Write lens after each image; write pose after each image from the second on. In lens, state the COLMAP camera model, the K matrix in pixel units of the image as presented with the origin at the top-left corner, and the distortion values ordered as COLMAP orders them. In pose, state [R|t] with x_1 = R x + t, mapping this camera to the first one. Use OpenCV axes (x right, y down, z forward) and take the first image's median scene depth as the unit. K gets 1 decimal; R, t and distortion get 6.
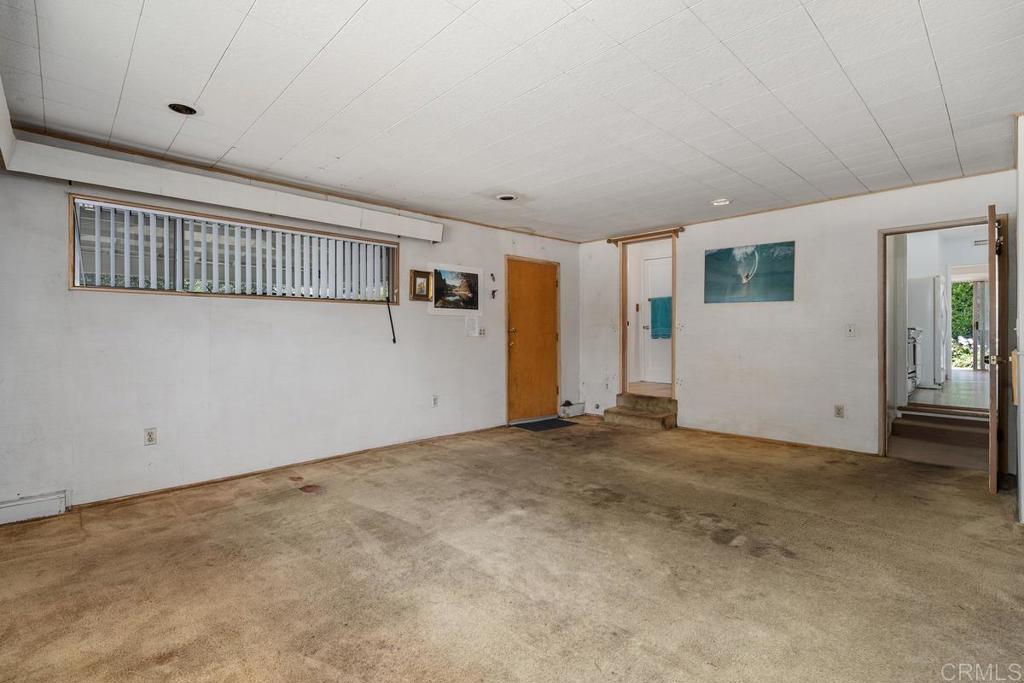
lens RADIAL K [[465.4, 0, 512.6], [0, 465.4, 336.8], [0, 0, 1]] dist [-0.008022, 0.002115]
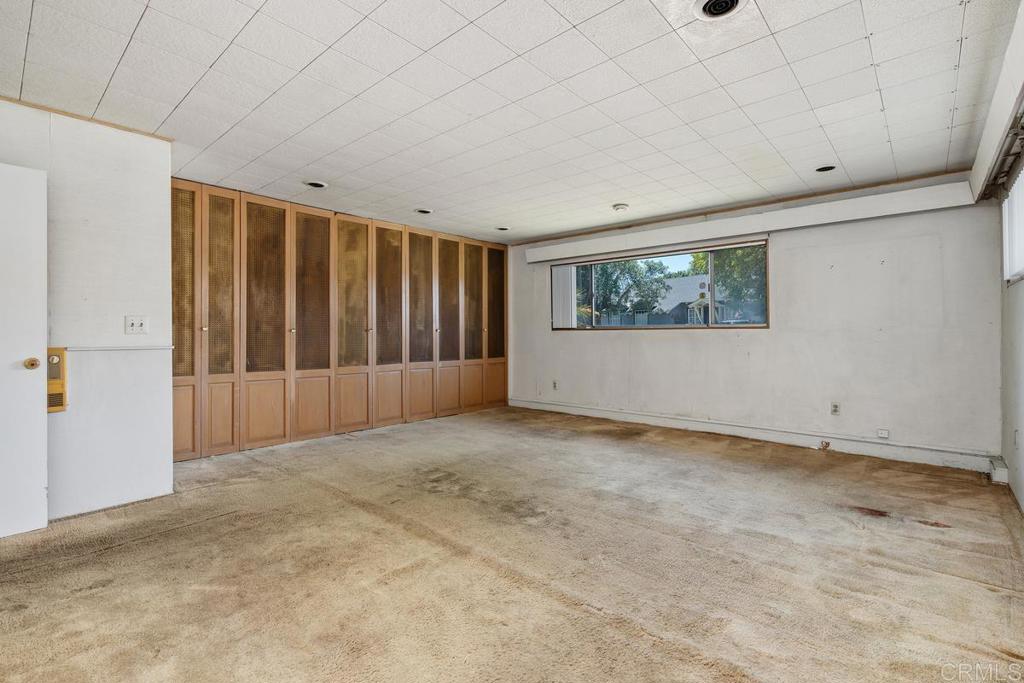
lens RADIAL K [[465.4, 0, 512.4], [0, 465.4, 334.5], [0, 0, 1]] dist [-0.008022, 0.002115]
pose [[-0.996740, 0.006692, -0.080397, 0.318220], [0.005538, 0.999879, 0.014570, -0.009460], [0.080485, 0.014077, -0.996656, 2.090143]]
